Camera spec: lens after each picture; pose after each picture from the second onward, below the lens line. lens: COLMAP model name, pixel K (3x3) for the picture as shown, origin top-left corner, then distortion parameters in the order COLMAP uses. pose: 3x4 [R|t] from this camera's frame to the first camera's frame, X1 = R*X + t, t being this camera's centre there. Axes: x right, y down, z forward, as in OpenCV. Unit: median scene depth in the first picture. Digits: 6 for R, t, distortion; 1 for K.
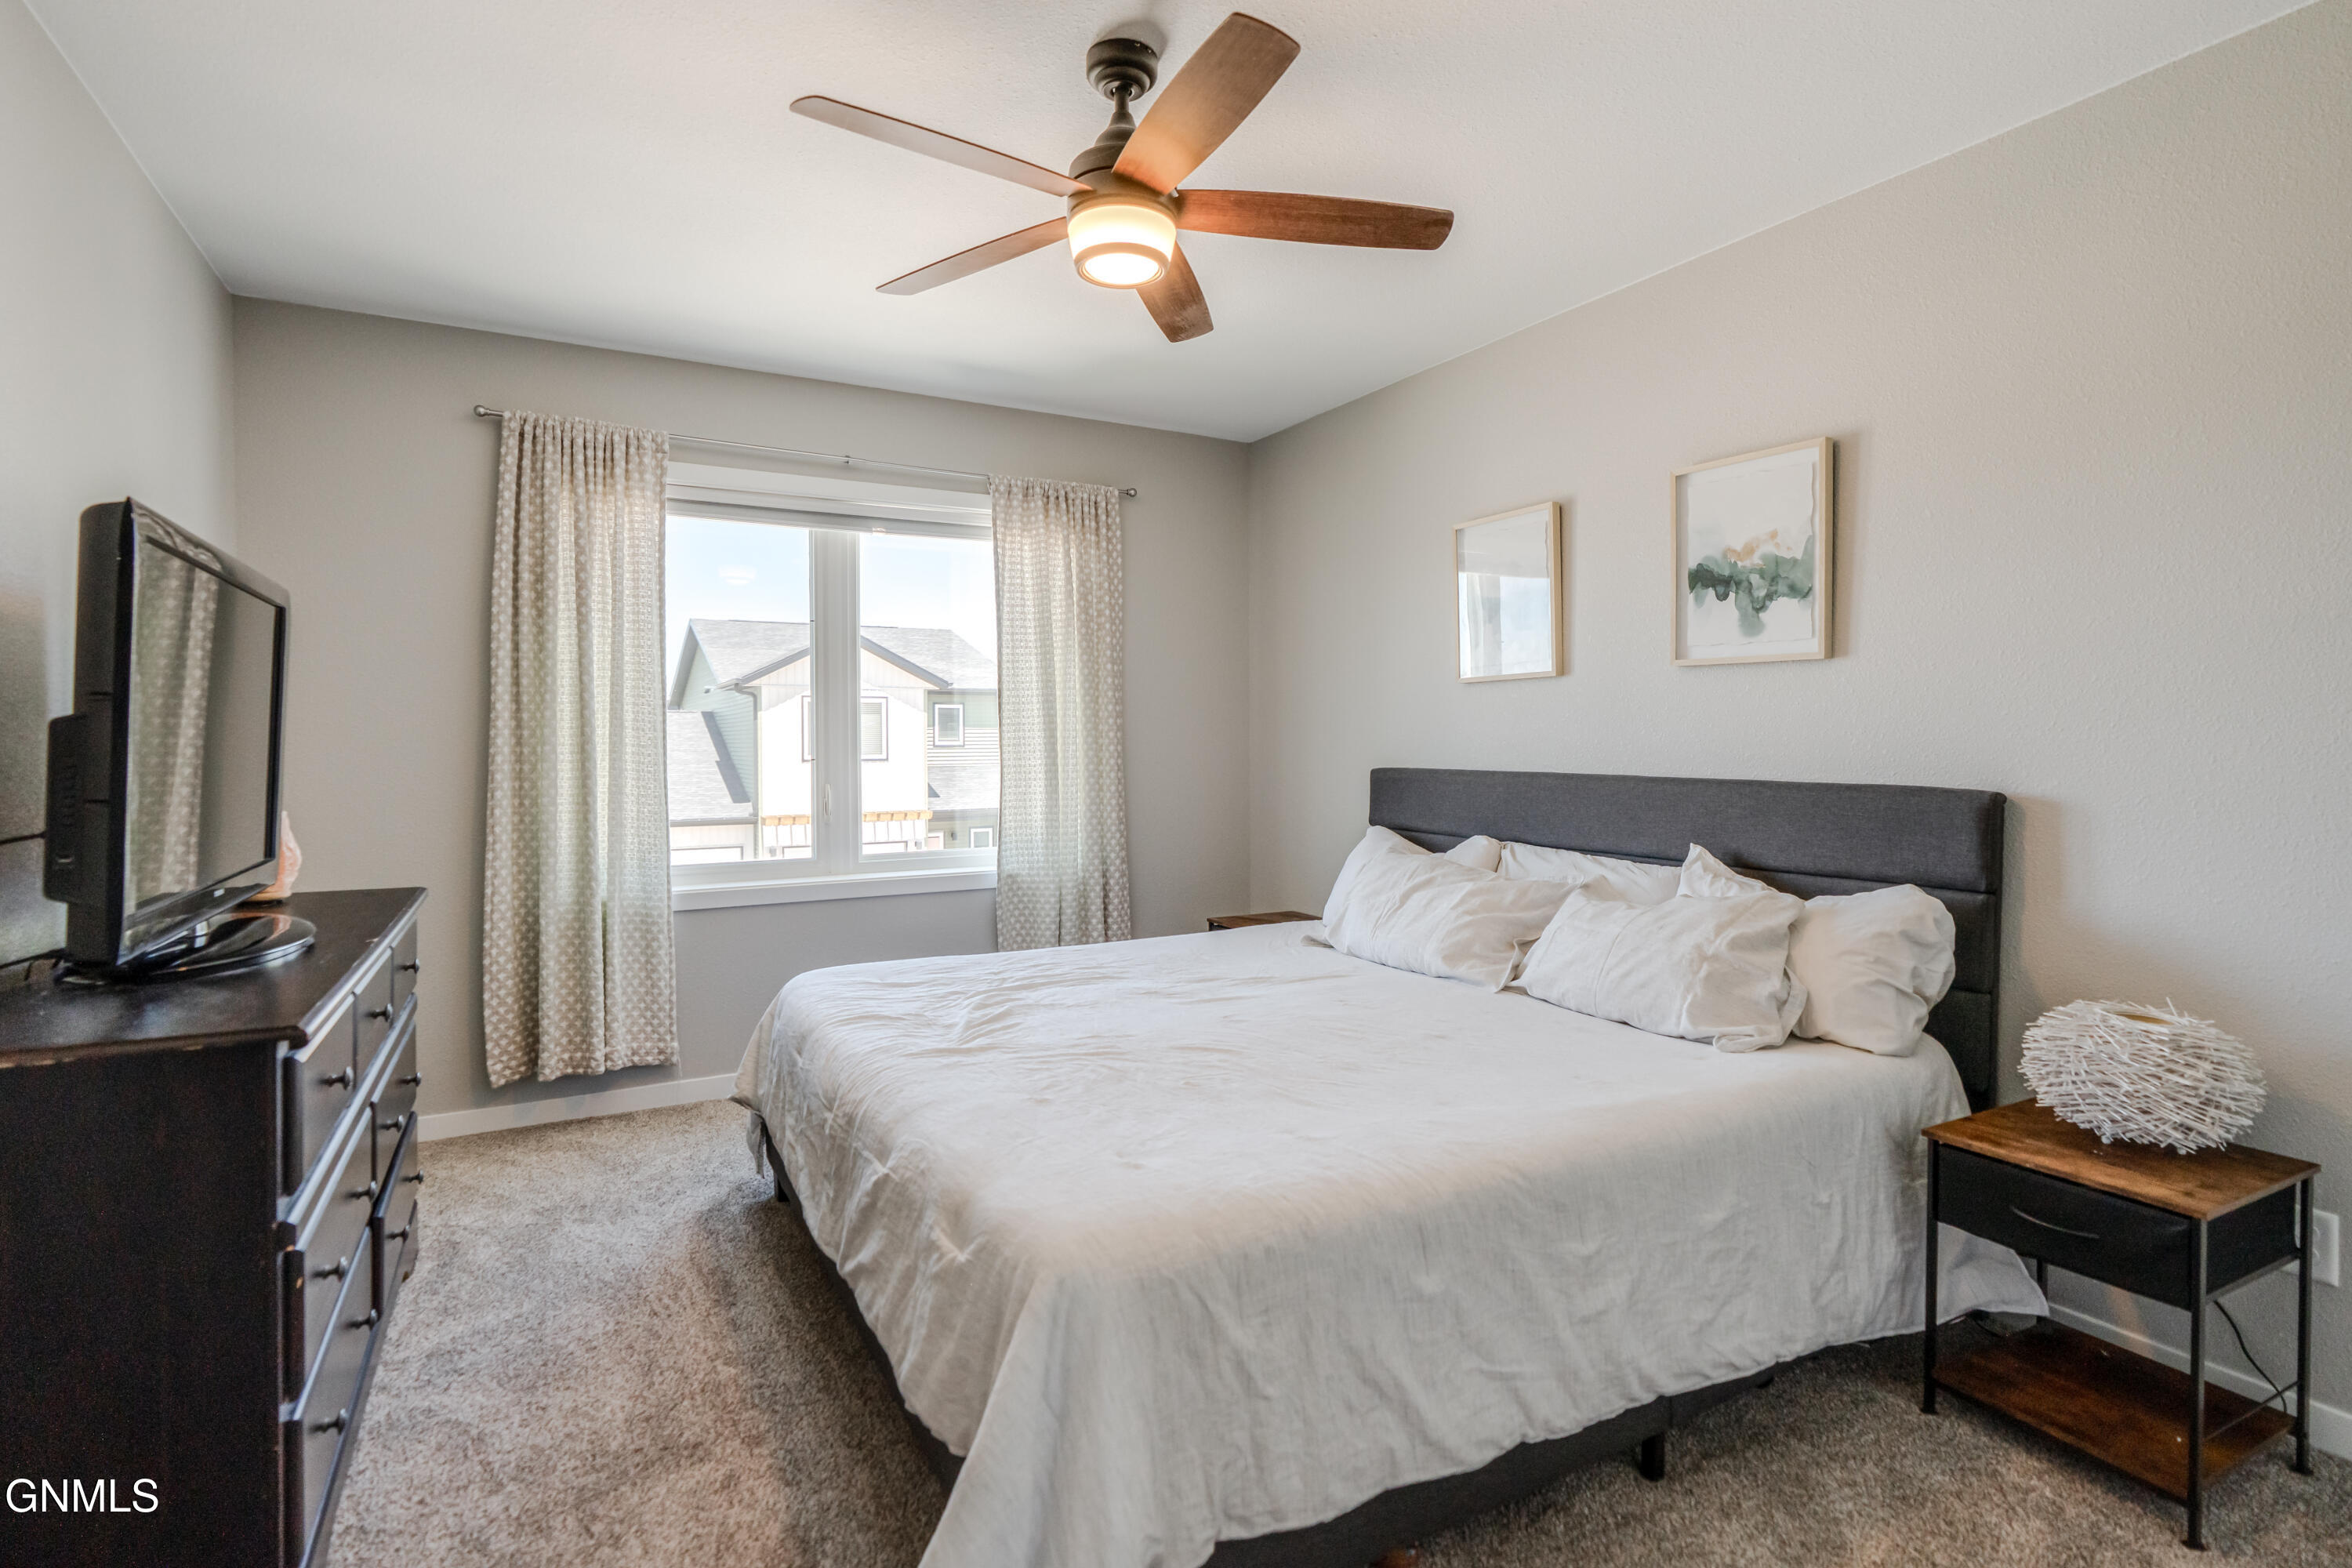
lens RADIAL K [[1190.9, 0, 1174.1], [0, 1190.9, 768.3], [0, 0, 1]] dist [0.001454, 0.000117]
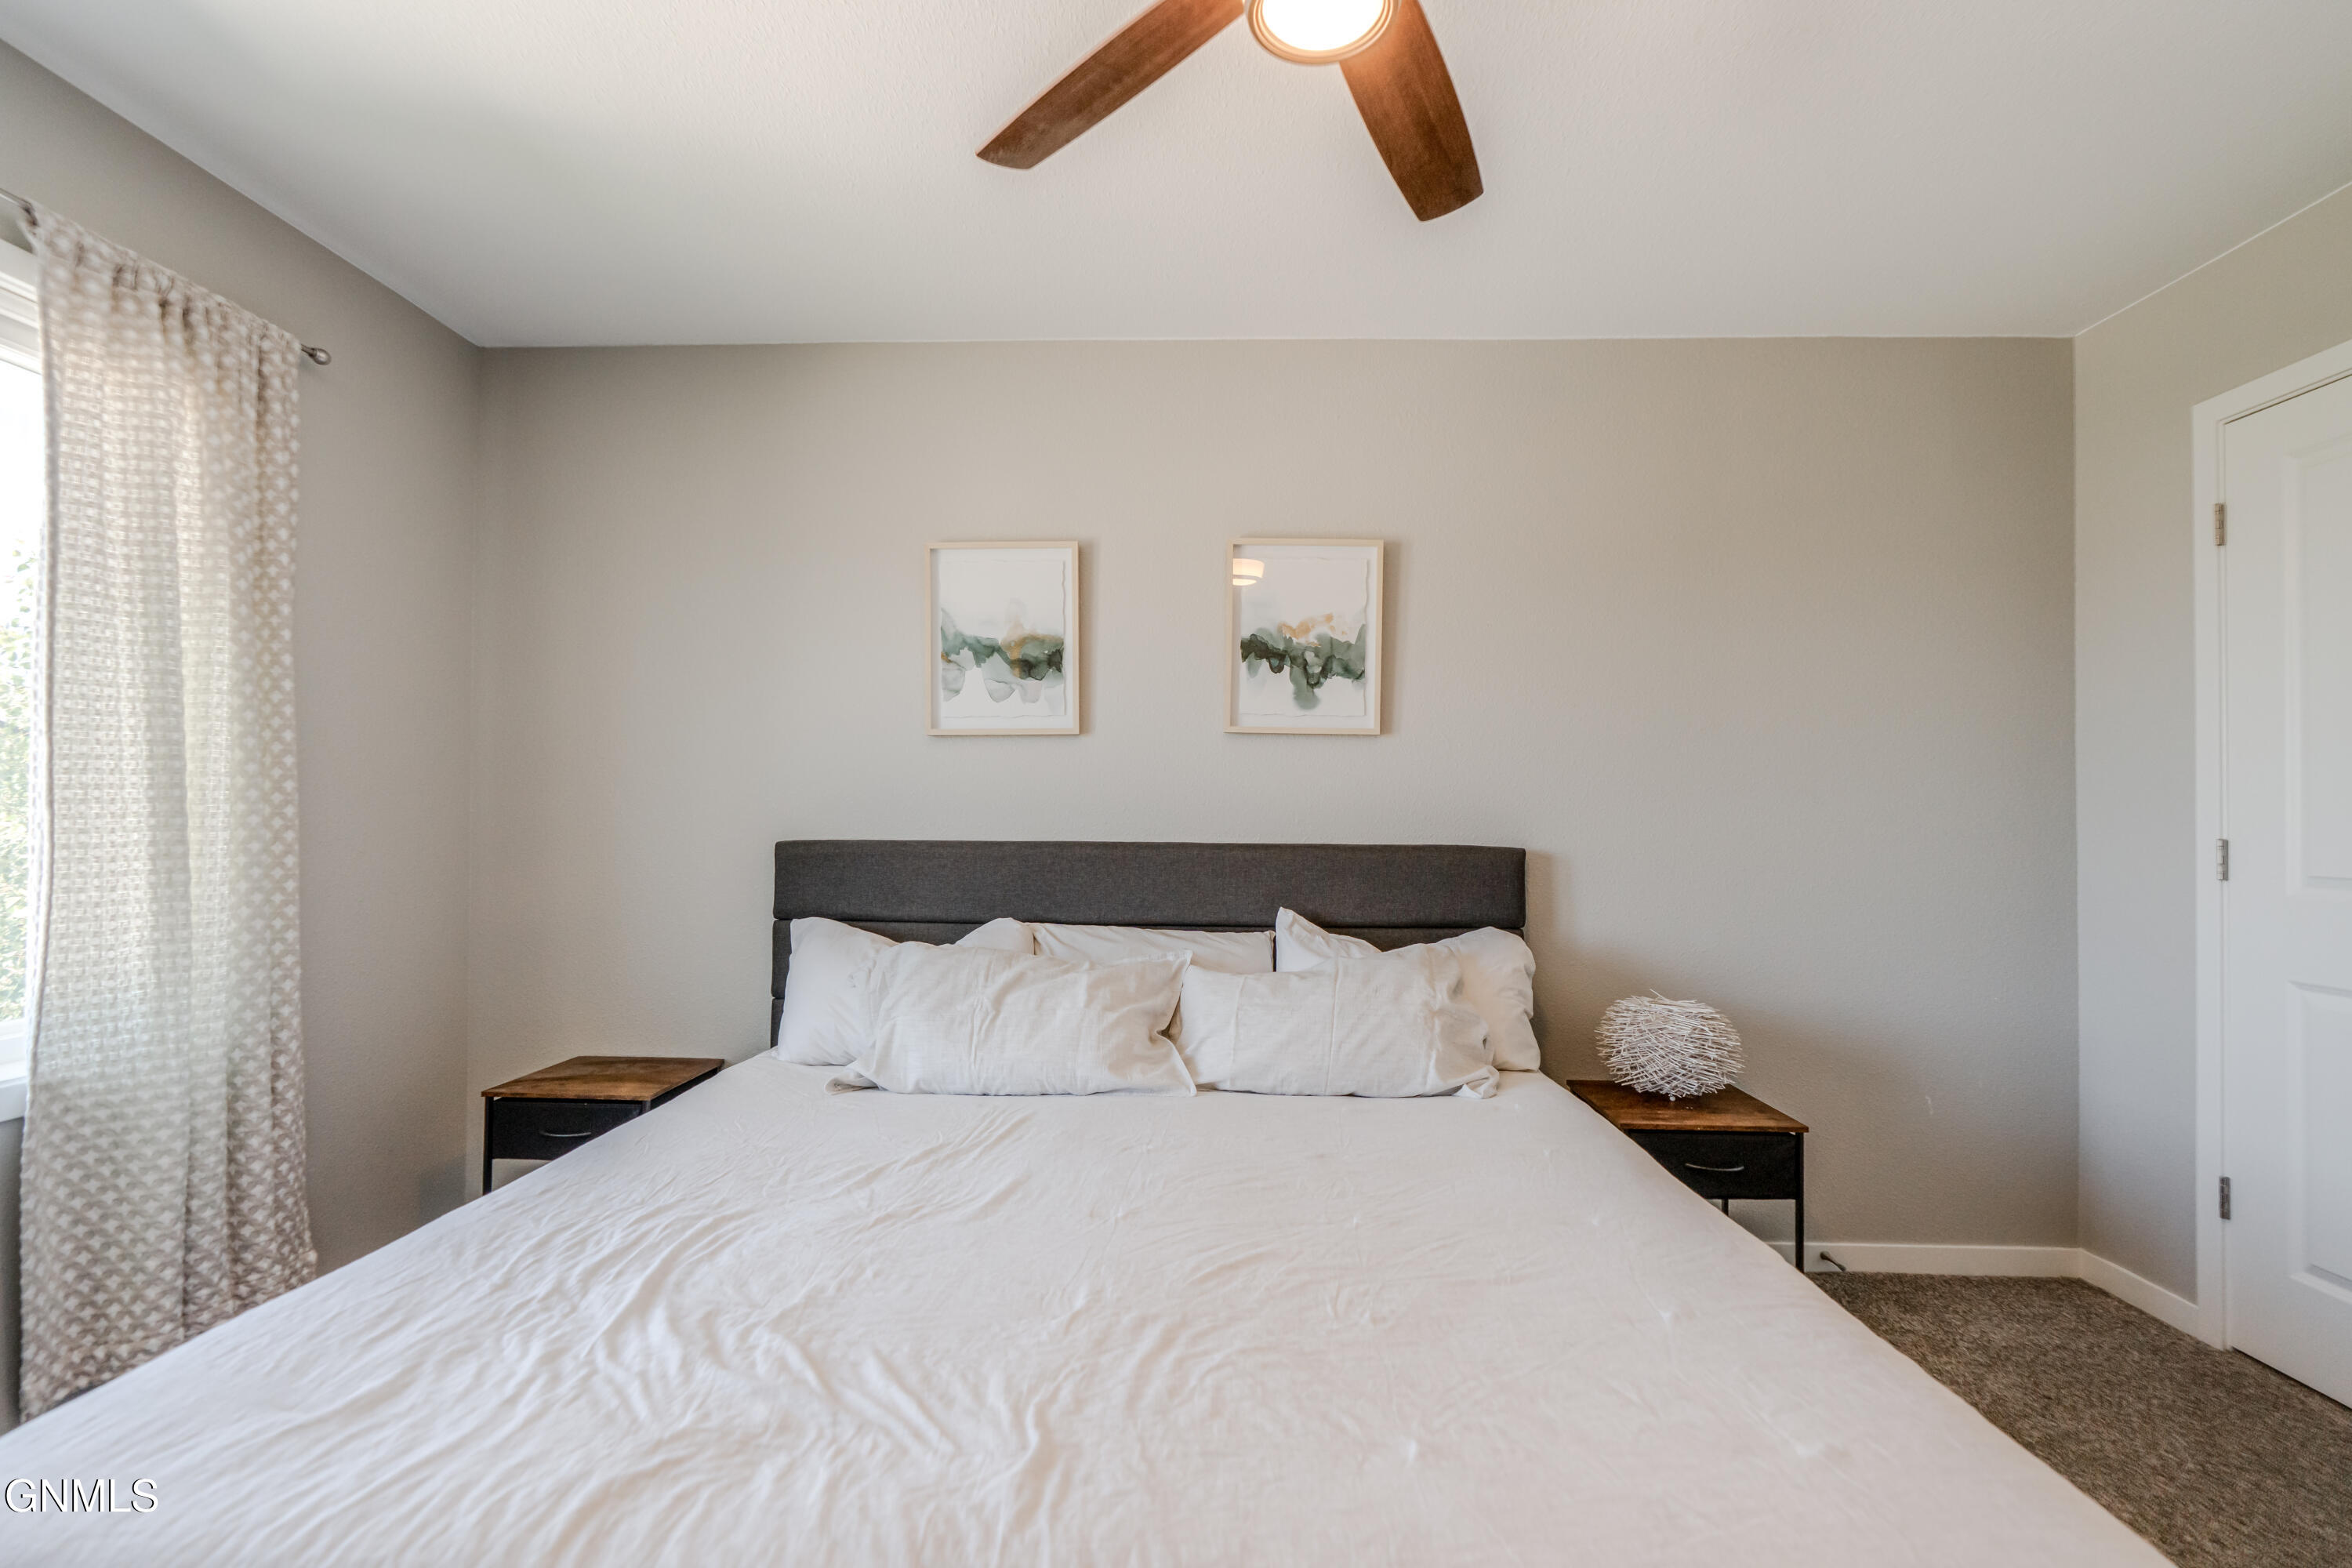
lens RADIAL K [[1096.7, 0, 1210.7], [0, 1096.7, 818.1], [0, 0, 1]] dist [-0.010691, 0.001831]
pose [[0.501100, 0.010014, 0.865331, -0.411746], [0.016408, 0.999643, -0.021070, 0.005816], [-0.865234, 0.024757, 0.500757, 0.593663]]
